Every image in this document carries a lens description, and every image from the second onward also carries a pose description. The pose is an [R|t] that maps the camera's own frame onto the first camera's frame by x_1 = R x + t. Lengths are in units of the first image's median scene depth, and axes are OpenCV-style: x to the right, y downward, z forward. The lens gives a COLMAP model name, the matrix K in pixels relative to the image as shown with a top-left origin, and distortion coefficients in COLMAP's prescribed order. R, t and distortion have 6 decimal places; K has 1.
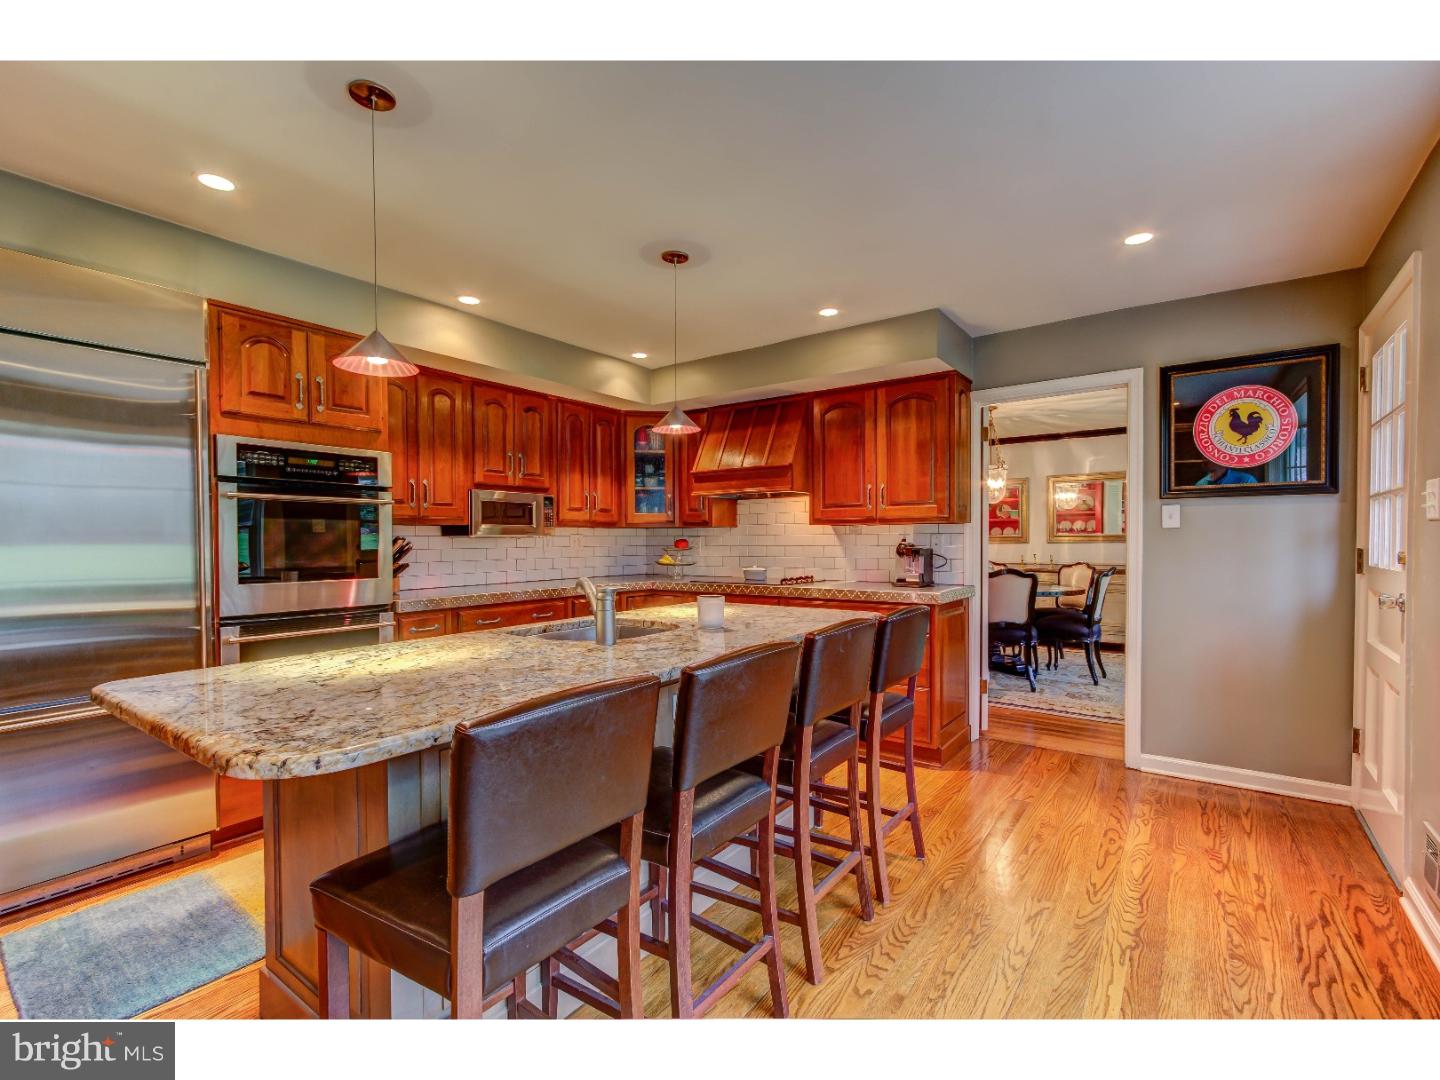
lens RADIAL K [[653.7, 0, 722.0], [0, 653.7, 546.3], [0, 0, 1]] dist [-0.000145, 0.000098]
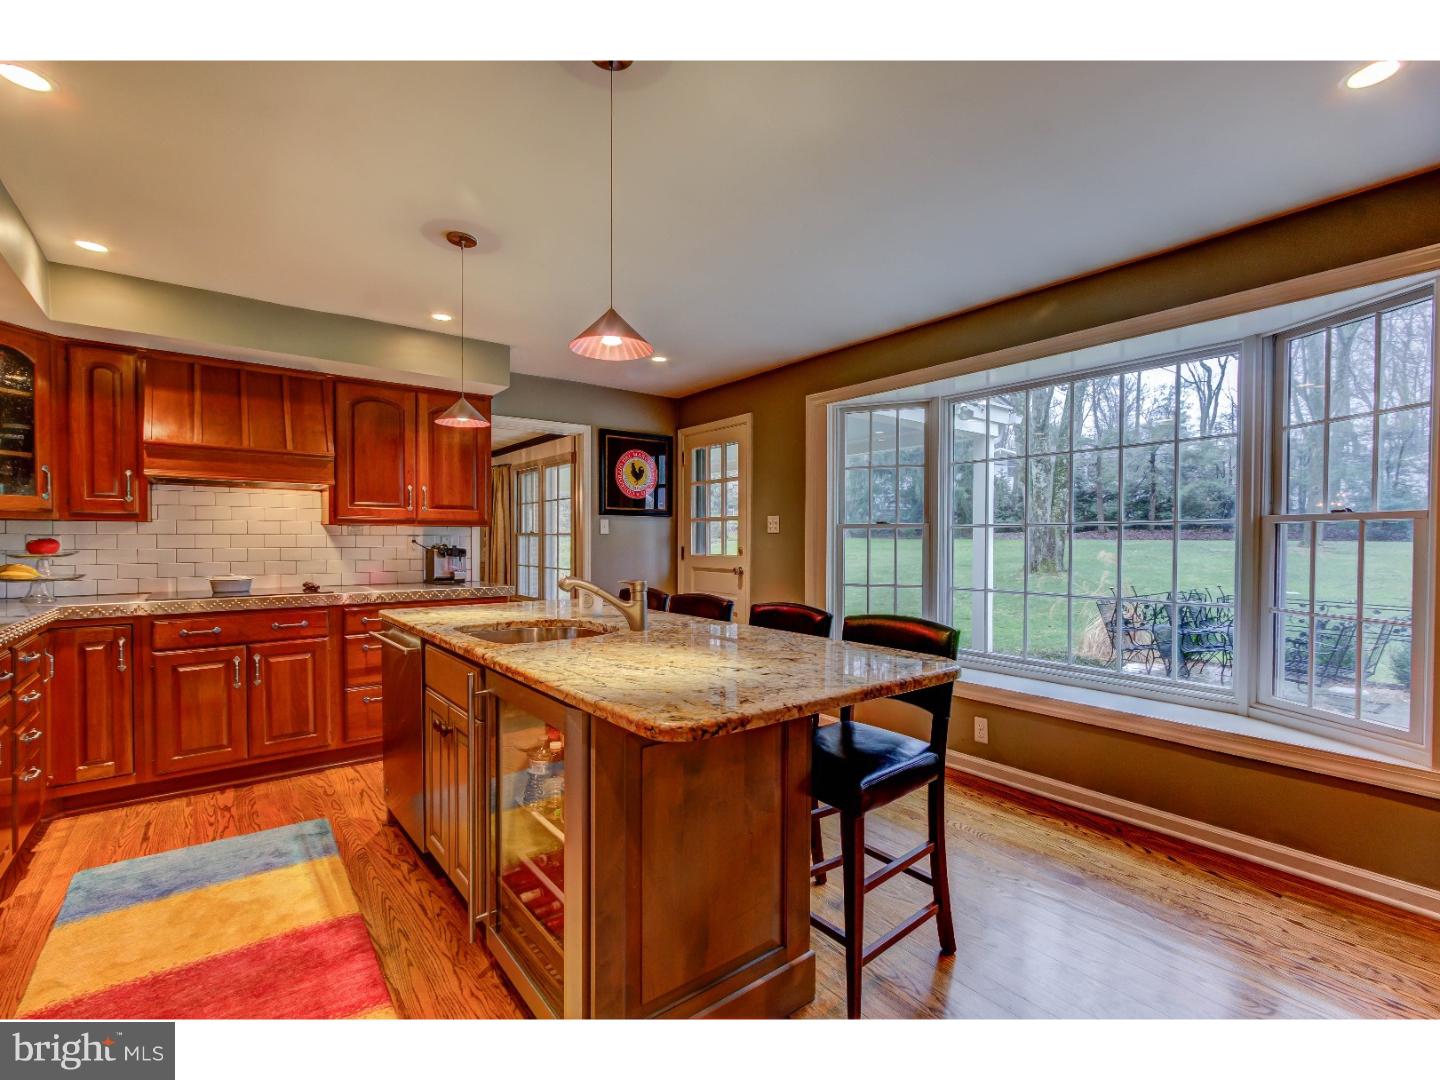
lens RADIAL K [[653.7, 0, 722.1], [0, 653.7, 548.1], [0, 0, 1]] dist [-0.000145, 0.000098]
pose [[0.274790, -0.004380, 0.961494, -0.782470], [0.010388, 0.999945, 0.001587, 0.006279], [-0.961448, 0.009552, 0.274820, 0.336718]]
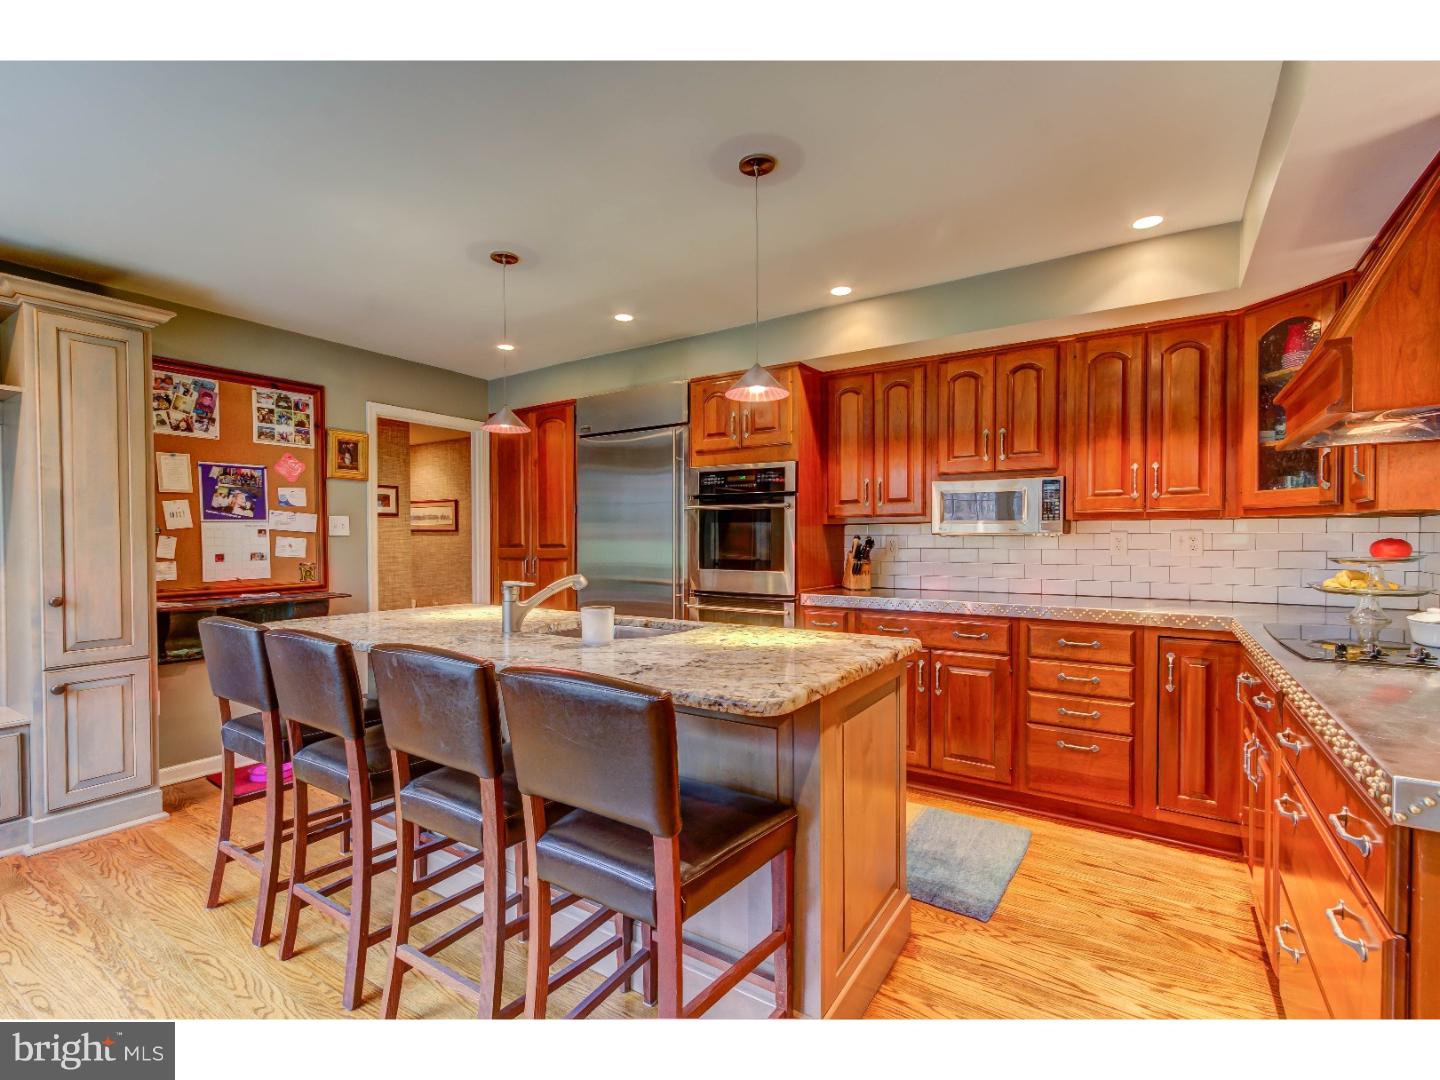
lens RADIAL K [[653.7, 0, 721.1], [0, 653.7, 541.3], [0, 0, 1]] dist [-0.000145, 0.000098]
pose [[0.044218, 0.008689, -0.998984, 0.605493], [-0.011366, 0.999902, 0.008194, -0.012722], [0.998957, 0.010992, 0.044313, 0.823358]]
